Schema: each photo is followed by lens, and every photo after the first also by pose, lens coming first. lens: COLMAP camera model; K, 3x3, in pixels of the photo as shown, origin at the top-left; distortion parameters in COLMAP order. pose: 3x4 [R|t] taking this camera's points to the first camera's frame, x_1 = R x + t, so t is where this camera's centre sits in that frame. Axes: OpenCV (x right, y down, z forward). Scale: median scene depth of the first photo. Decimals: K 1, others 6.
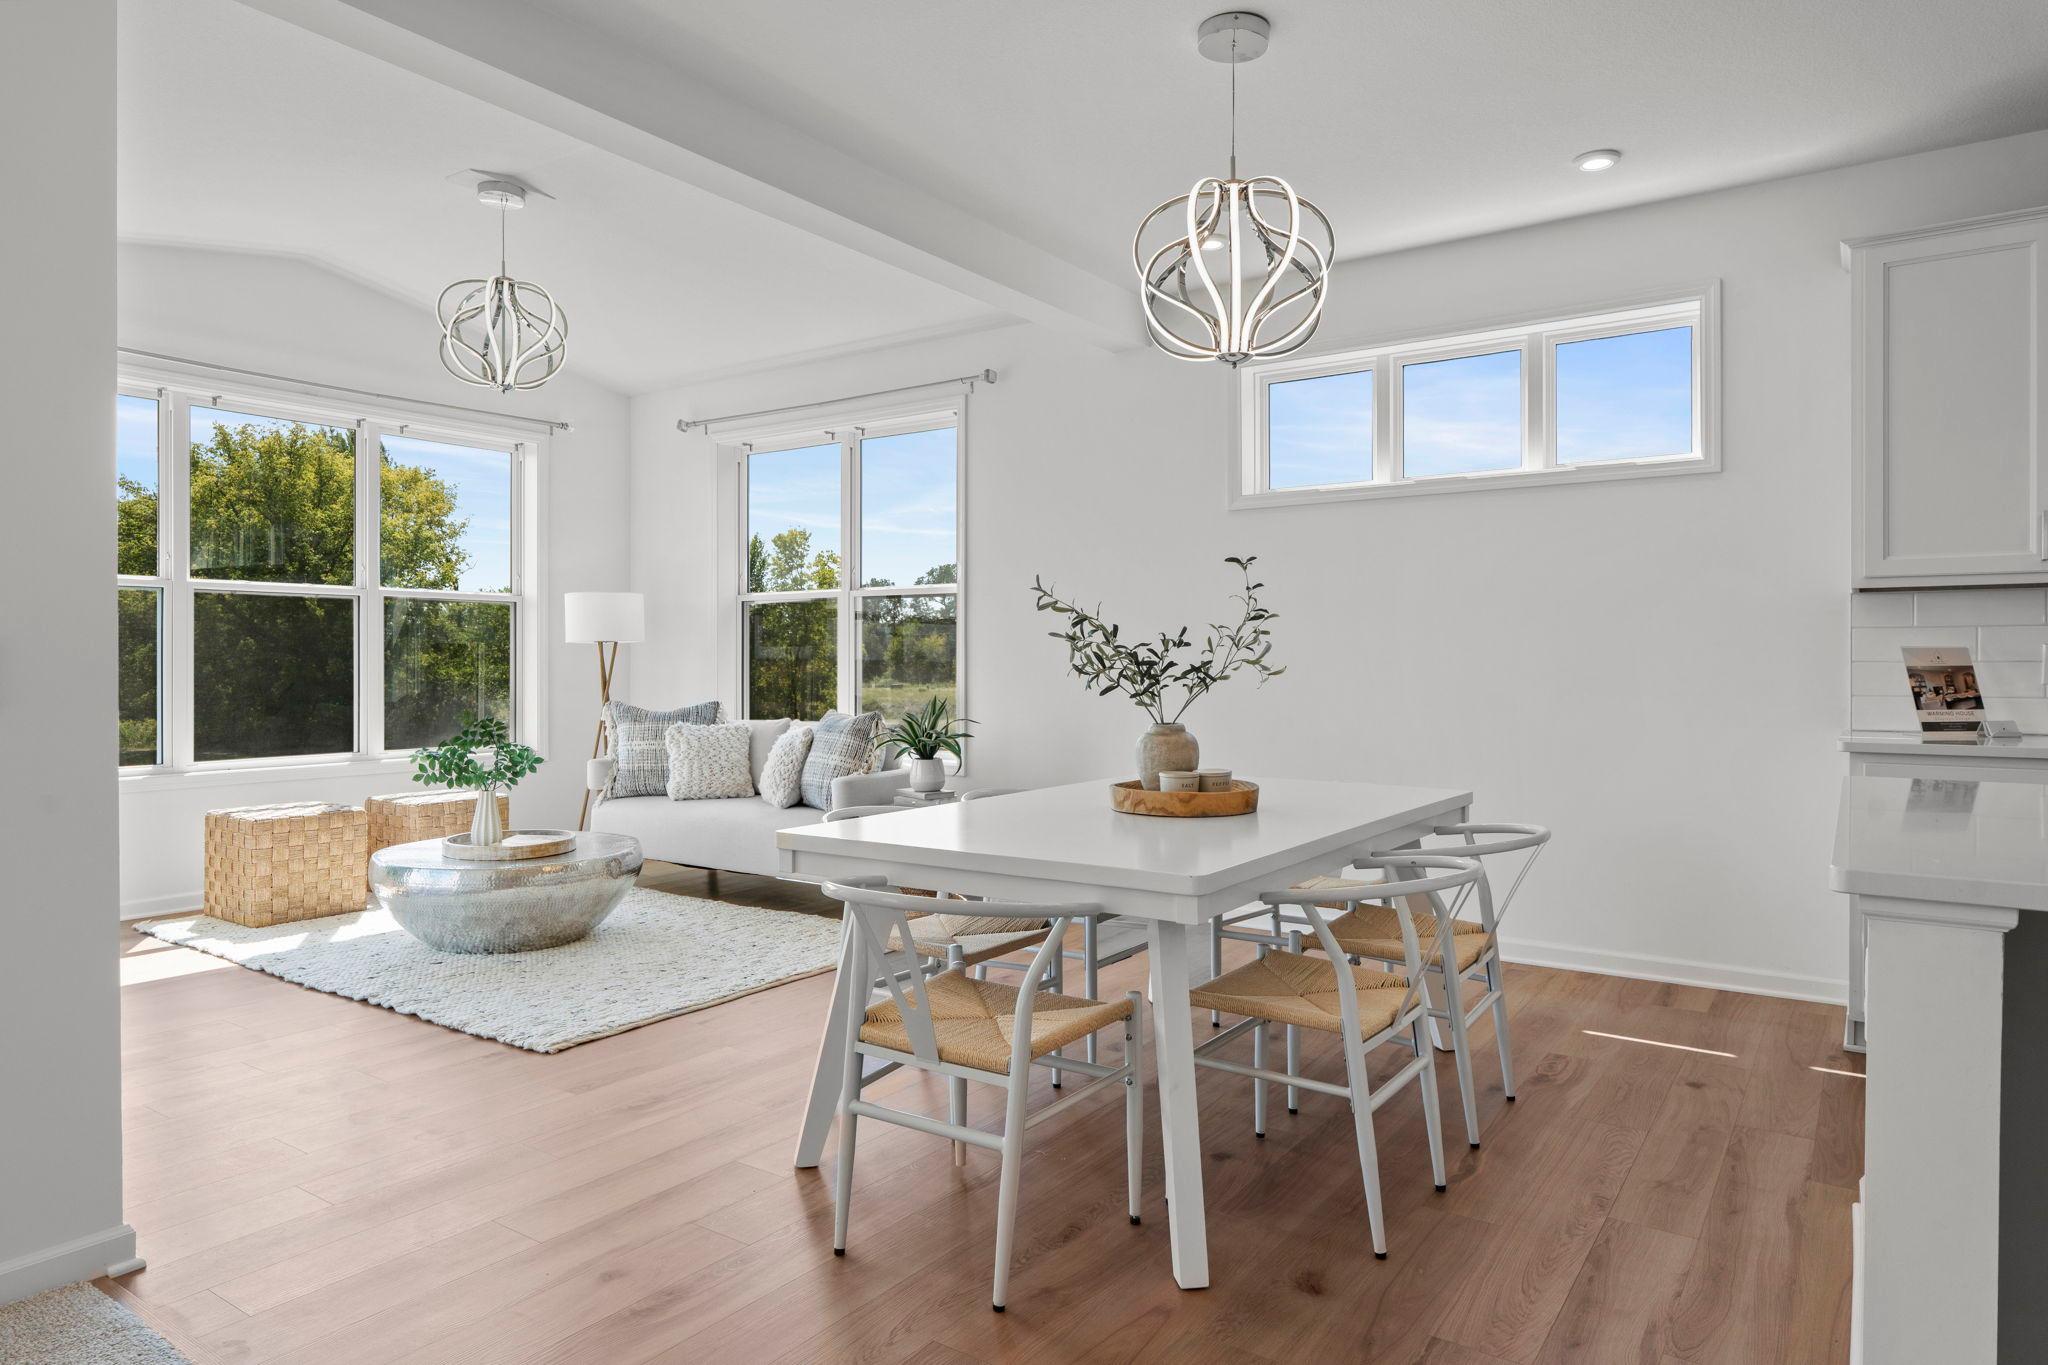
lens RADIAL K [[1240.0, 0, 1026.4], [0, 1240.0, 665.9], [0, 0, 1]] dist [-0.004136, 0.002448]
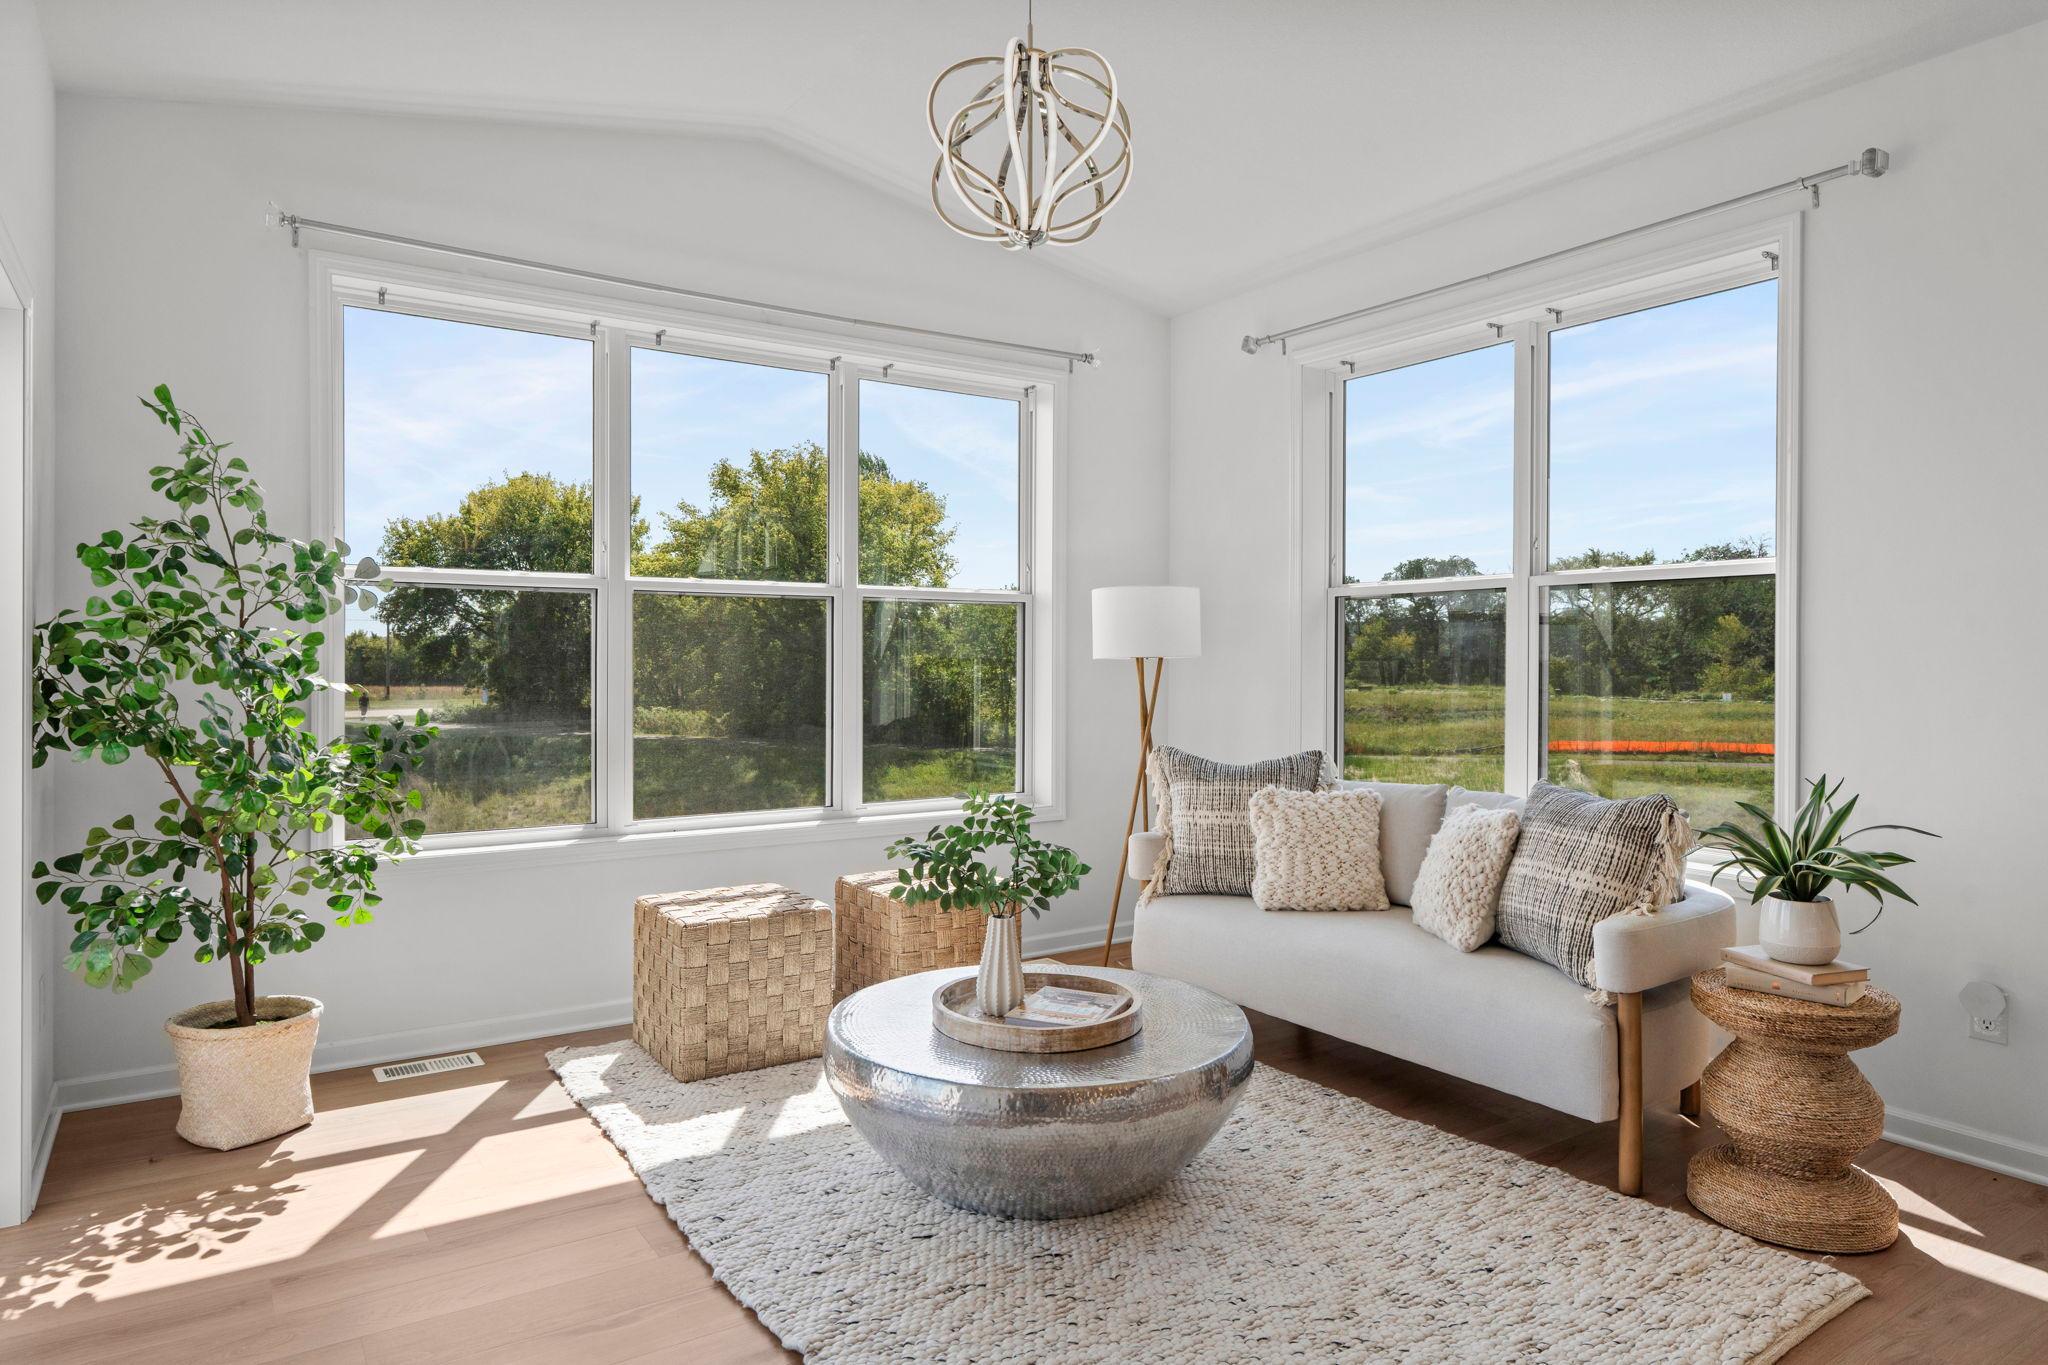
lens RADIAL K [[1240.0, 0, 1026.4], [0, 1240.0, 665.9], [0, 0, 1]] dist [-0.004136, 0.002448]
pose [[0.933989, 0.004209, -0.357276, -0.181181], [-0.003978, 0.999991, 0.001382, -0.018116], [0.357279, 0.000130, 0.933998, 0.382954]]
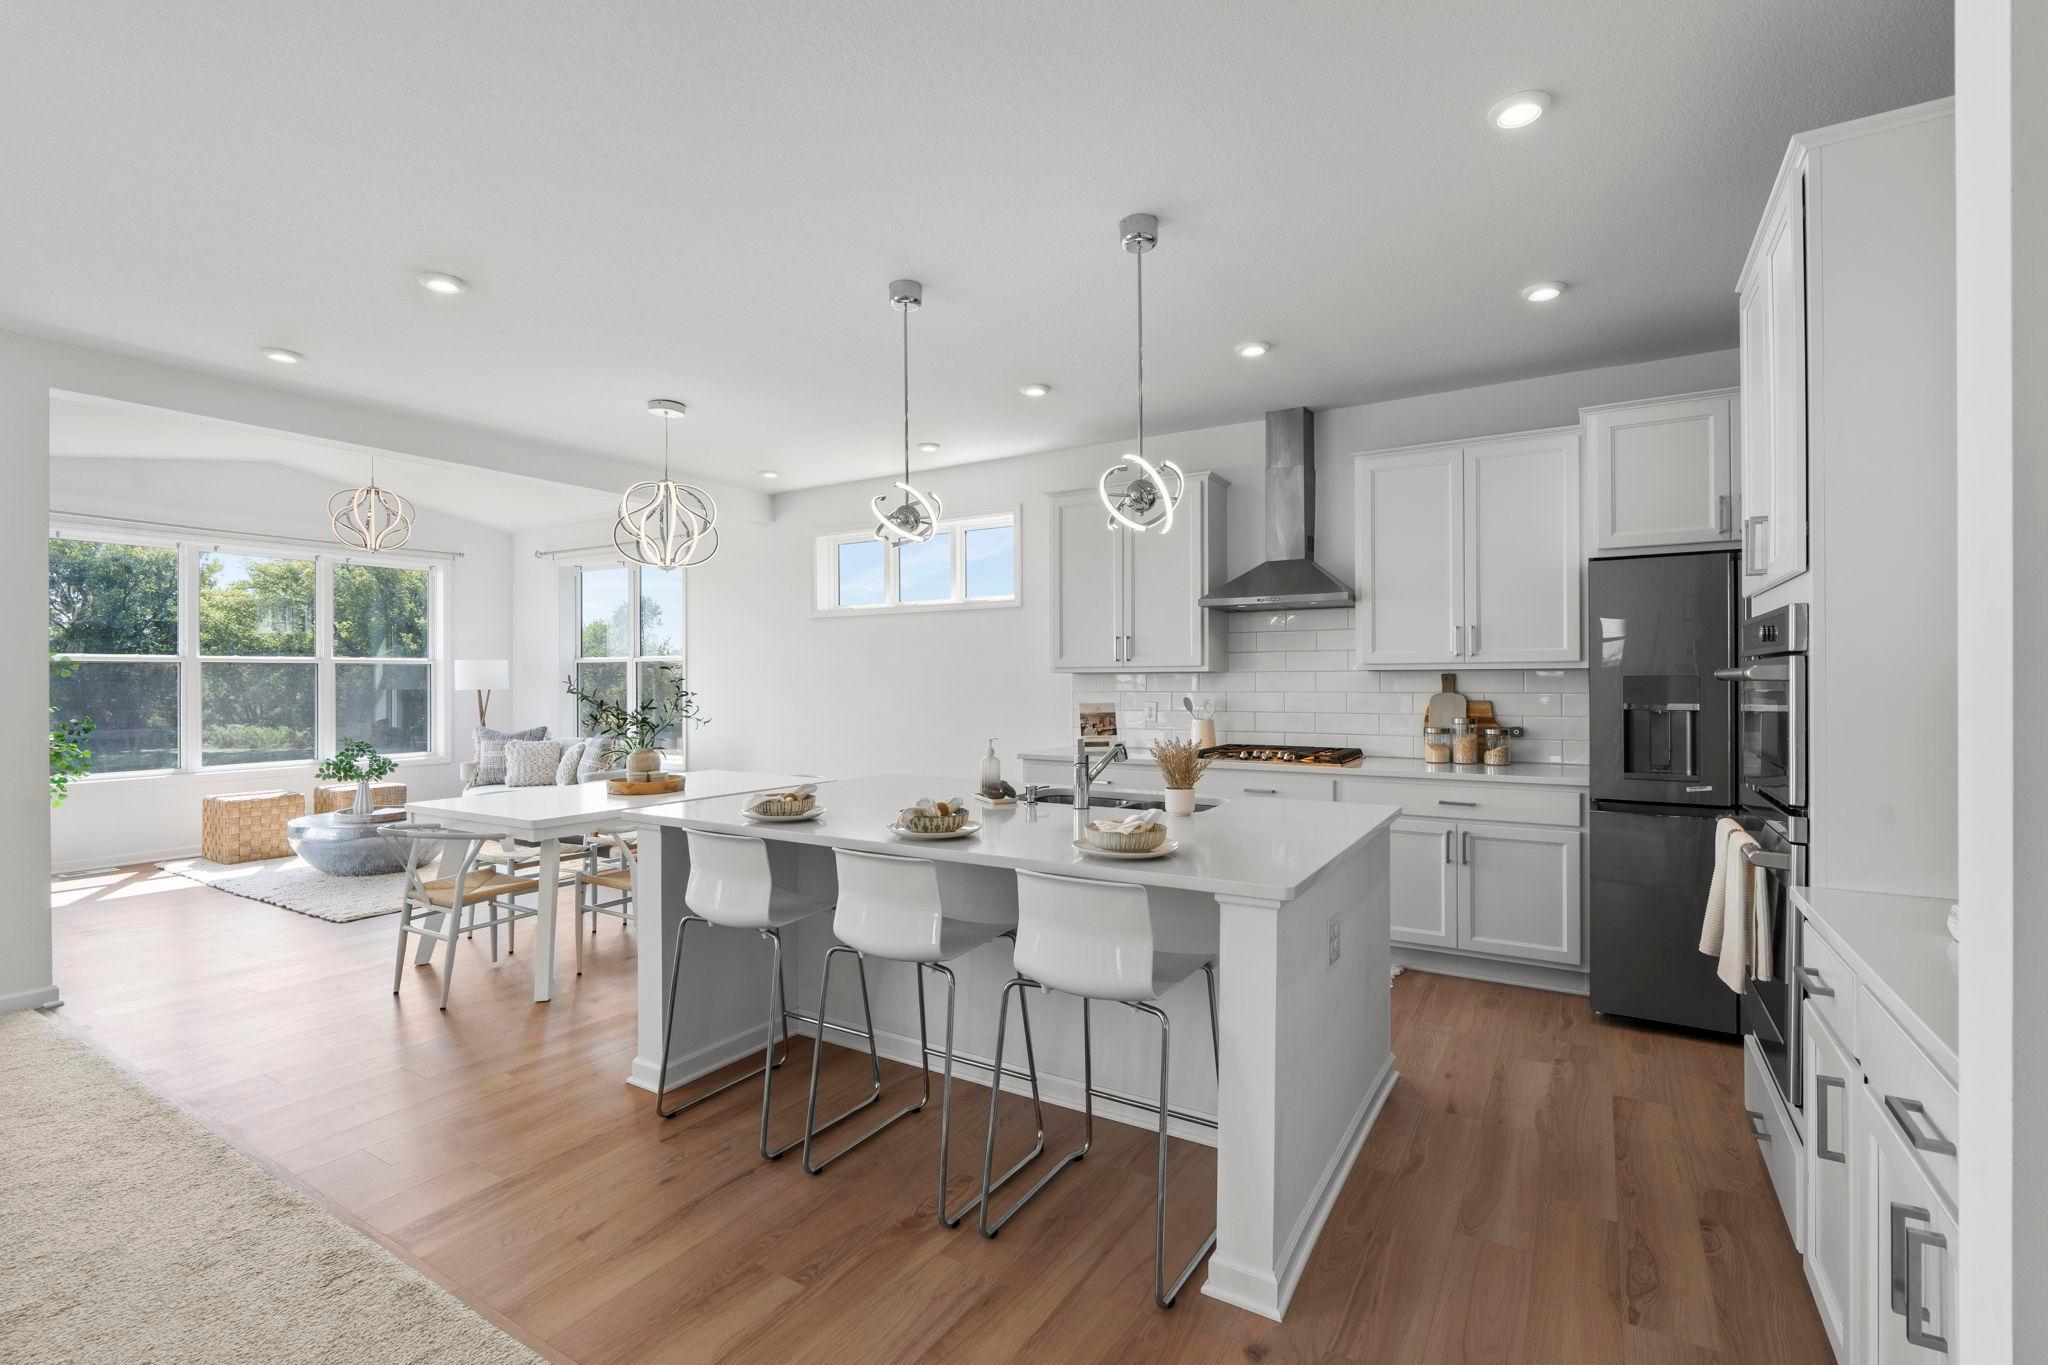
lens RADIAL K [[921.4, 0, 1024.0], [0, 921.4, 682.5], [0, 0, 1]] dist [-0.001015, -0.000162]
pose [[0.998559, -0.003563, 0.053542, 0.359464], [0.003497, 0.999993, 0.001322, -0.032729], [-0.053547, -0.001133, 0.998565, -0.287170]]
